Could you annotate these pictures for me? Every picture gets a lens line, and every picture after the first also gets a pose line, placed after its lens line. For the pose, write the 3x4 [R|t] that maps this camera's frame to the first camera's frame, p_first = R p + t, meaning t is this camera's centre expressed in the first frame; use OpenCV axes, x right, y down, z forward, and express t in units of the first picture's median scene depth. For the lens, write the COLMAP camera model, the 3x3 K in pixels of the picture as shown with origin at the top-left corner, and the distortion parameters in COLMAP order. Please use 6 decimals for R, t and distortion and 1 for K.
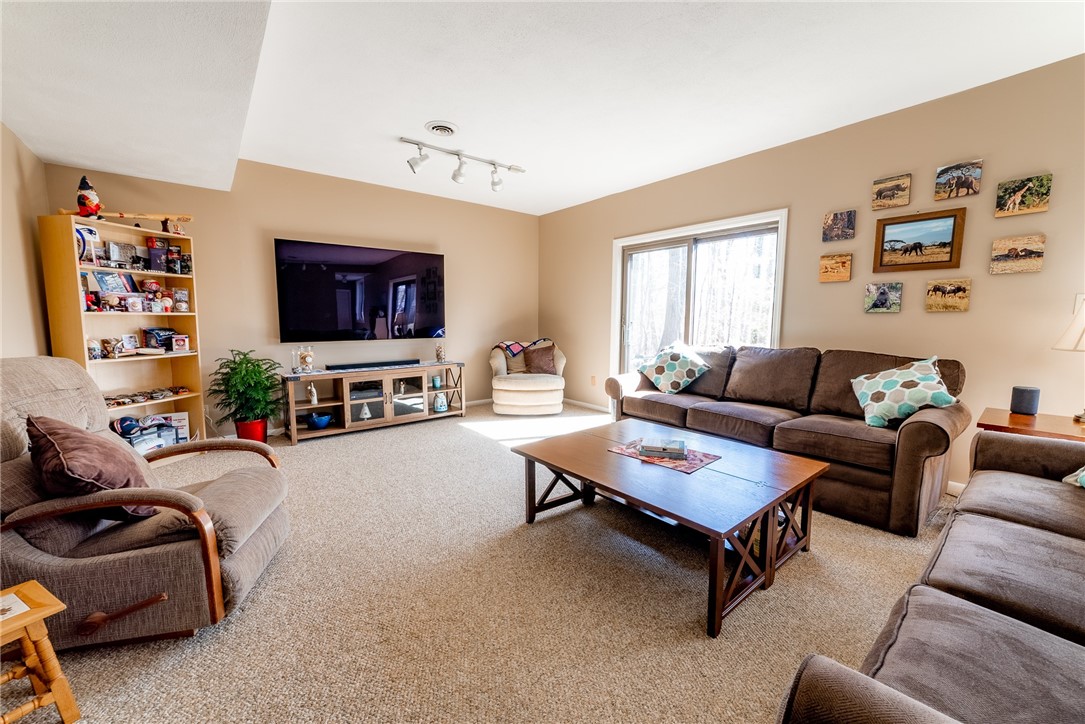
lens RADIAL K [[422.2, 0, 540.6], [0, 422.2, 363.4], [0, 0, 1]] dist [-0.010853, 0.002759]
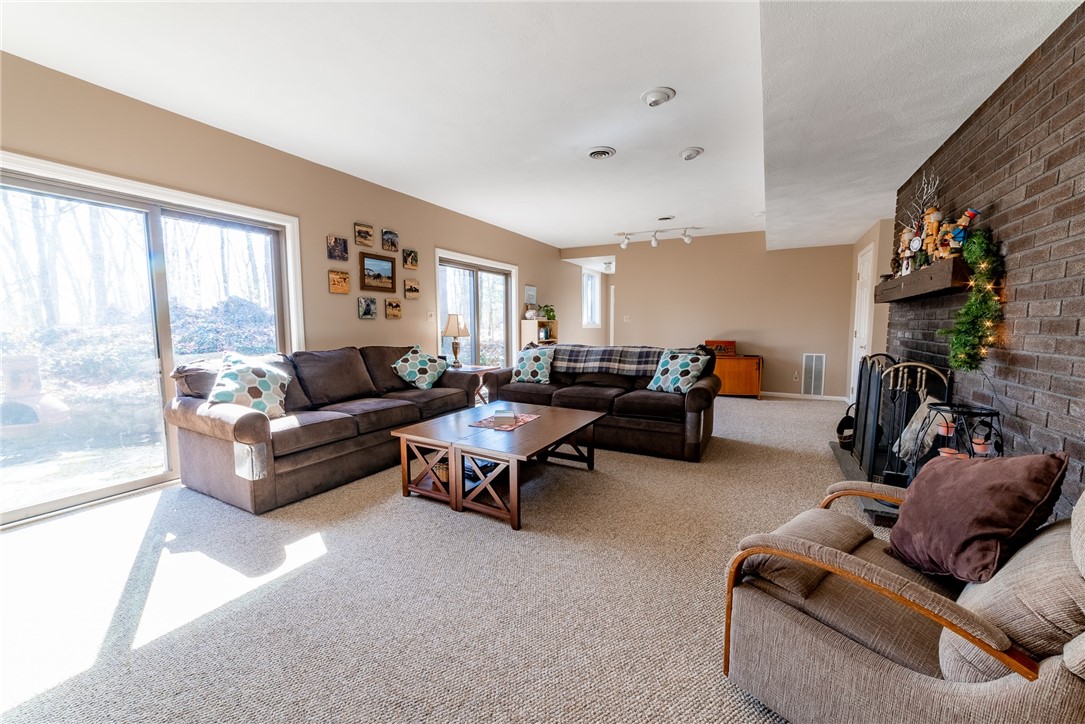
lens RADIAL K [[422.2, 0, 538.9], [0, 422.2, 365.4], [0, 0, 1]] dist [-0.010853, 0.002759]
pose [[-0.383998, -0.093141, 0.918624, -0.669857], [0.097504, 0.985246, 0.140654, -0.098677], [-0.918171, 0.143581, -0.369251, 0.922065]]
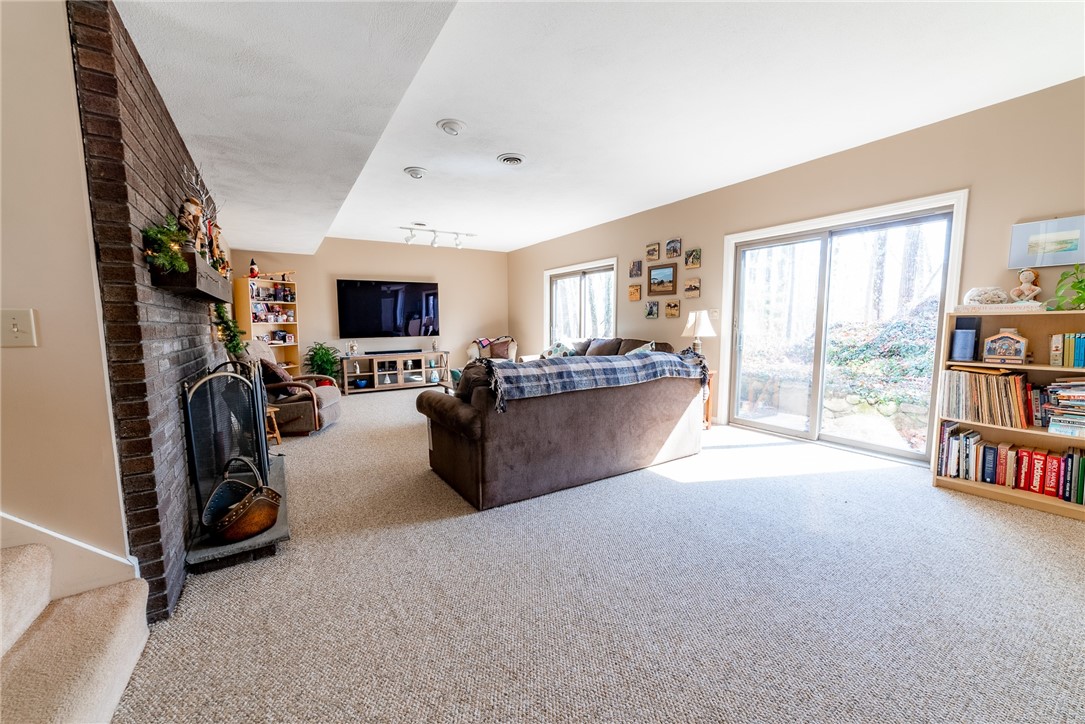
lens RADIAL K [[422.2, 0, 538.1], [0, 422.2, 363.2], [0, 0, 1]] dist [-0.010853, 0.002759]
pose [[0.993080, 0.000047, -0.117438, 0.490459], [-0.000846, 0.999977, -0.006752, 0.077836], [0.117435, 0.006804, 0.993057, -0.774001]]
